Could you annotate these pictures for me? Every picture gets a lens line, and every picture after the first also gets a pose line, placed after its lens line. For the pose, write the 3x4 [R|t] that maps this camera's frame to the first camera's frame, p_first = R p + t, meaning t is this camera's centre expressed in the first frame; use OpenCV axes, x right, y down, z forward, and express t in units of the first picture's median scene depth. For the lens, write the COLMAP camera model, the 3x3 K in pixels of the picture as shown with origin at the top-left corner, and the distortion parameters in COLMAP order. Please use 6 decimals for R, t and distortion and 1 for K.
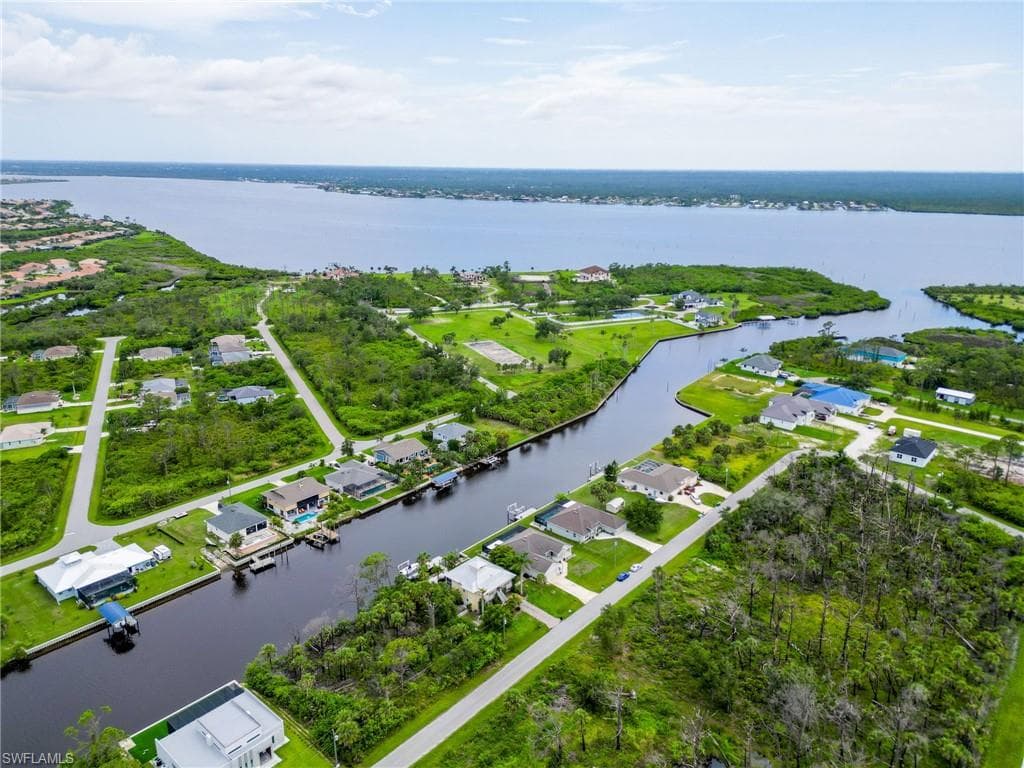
lens RADIAL K [[720.6, 0, 513.4], [0, 720.6, 371.4], [0, 0, 1]] dist [0.080077, -0.079727]
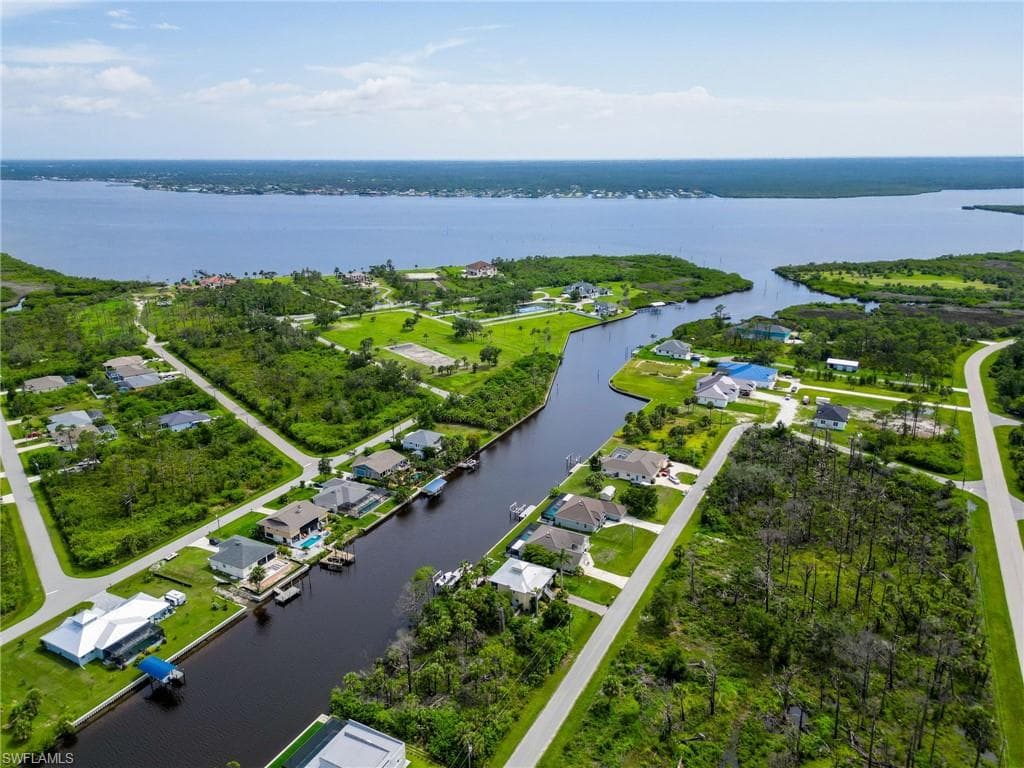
lens RADIAL K [[720.6, 0, 513.4], [0, 720.6, 371.4], [0, 0, 1]] dist [0.080077, -0.079727]
pose [[0.974980, -0.077459, 0.208363, -0.154344], [0.075062, 0.996990, 0.019399, -0.018781], [-0.209238, -0.003274, 0.977859, -0.005604]]
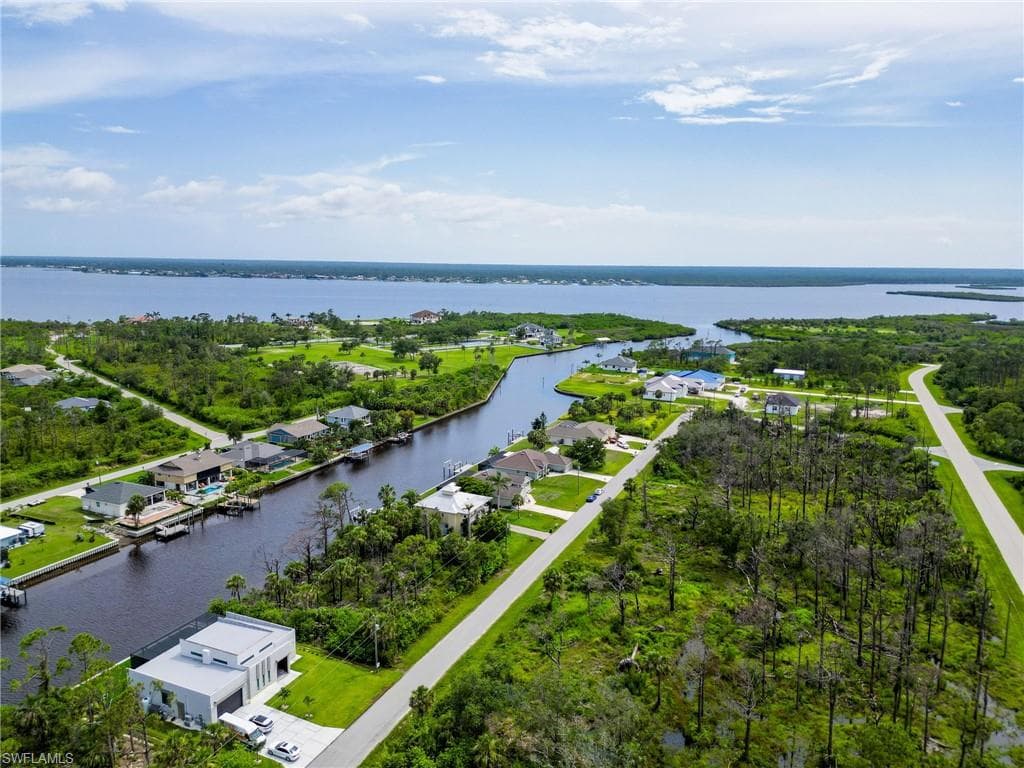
lens RADIAL K [[720.6, 0, 513.4], [0, 720.6, 371.4], [0, 0, 1]] dist [0.080077, -0.079727]
pose [[0.957490, -0.040227, 0.285646, -0.137851], [0.075235, 0.990781, -0.112658, 0.139080], [-0.278481, 0.129359, 0.951690, 0.062690]]
